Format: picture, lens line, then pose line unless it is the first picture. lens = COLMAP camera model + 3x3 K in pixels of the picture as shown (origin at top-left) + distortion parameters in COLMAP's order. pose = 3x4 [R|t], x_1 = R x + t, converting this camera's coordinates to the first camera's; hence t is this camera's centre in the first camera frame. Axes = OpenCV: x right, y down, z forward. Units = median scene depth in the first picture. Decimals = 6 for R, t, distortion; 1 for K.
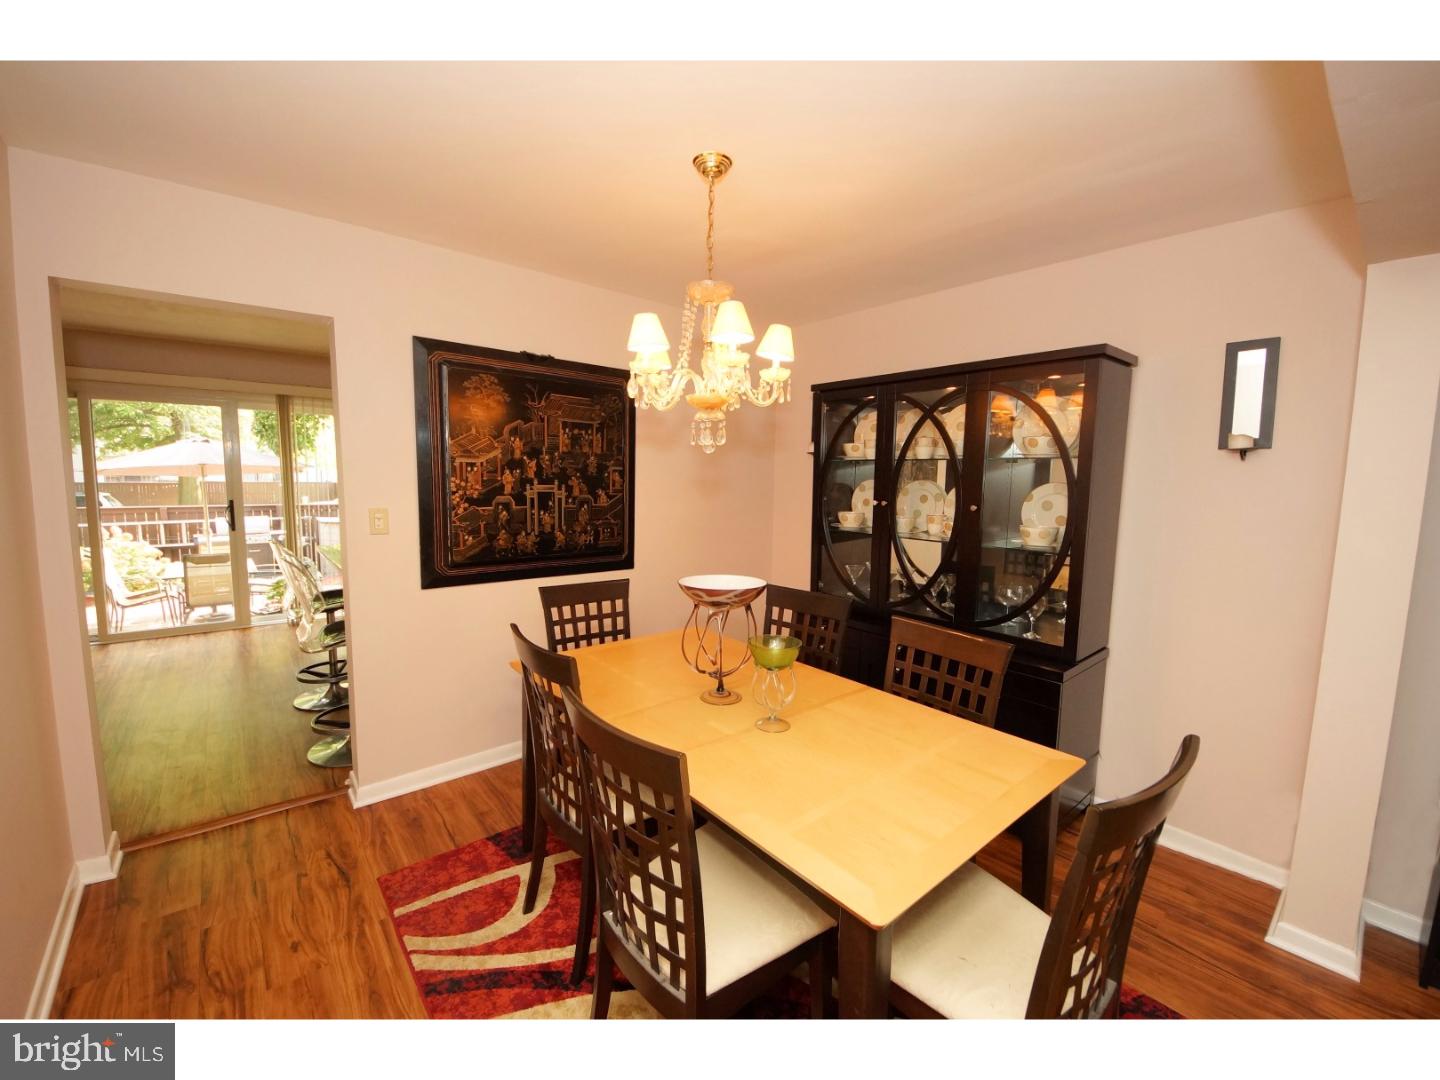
lens RADIAL K [[594.6, 0, 715.1], [0, 594.6, 533.7], [0, 0, 1]] dist [0.001745, 0.000048]
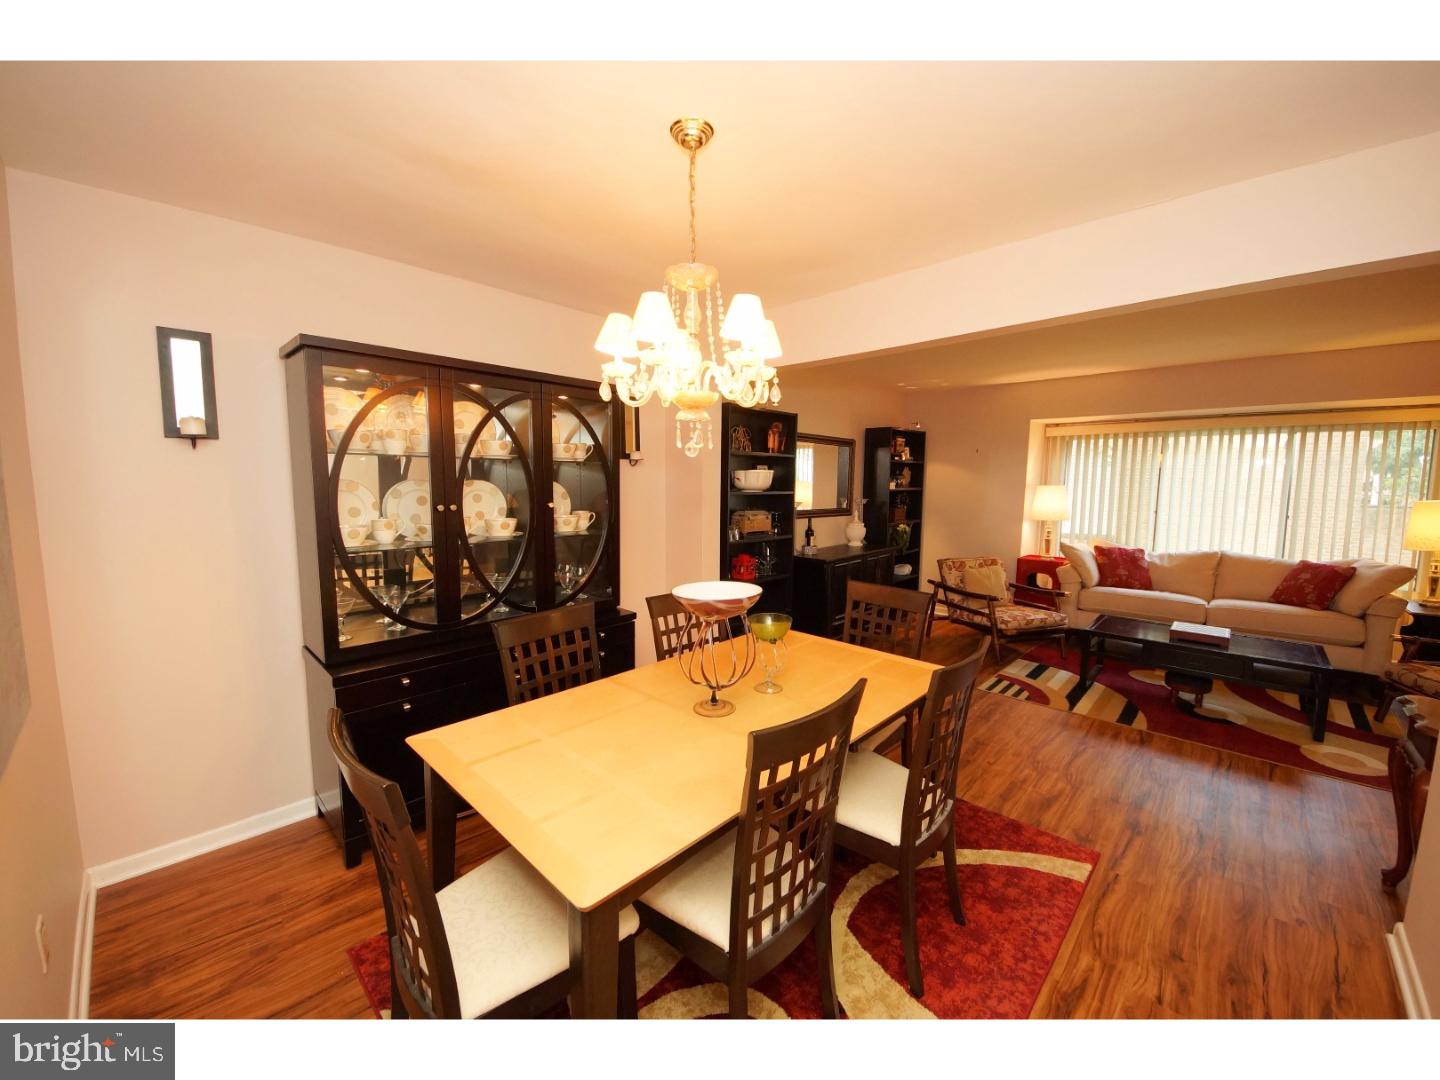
lens RADIAL K [[566.5, 0, 714.2], [0, 566.5, 531.8], [0, 0, 1]] dist [-0.003613, -0.000205]
pose [[-0.105440, -0.122906, 0.986801, -0.644522], [0.090092, 0.987071, 0.132566, -0.094423], [-0.990336, 0.102881, -0.093004, 0.742144]]
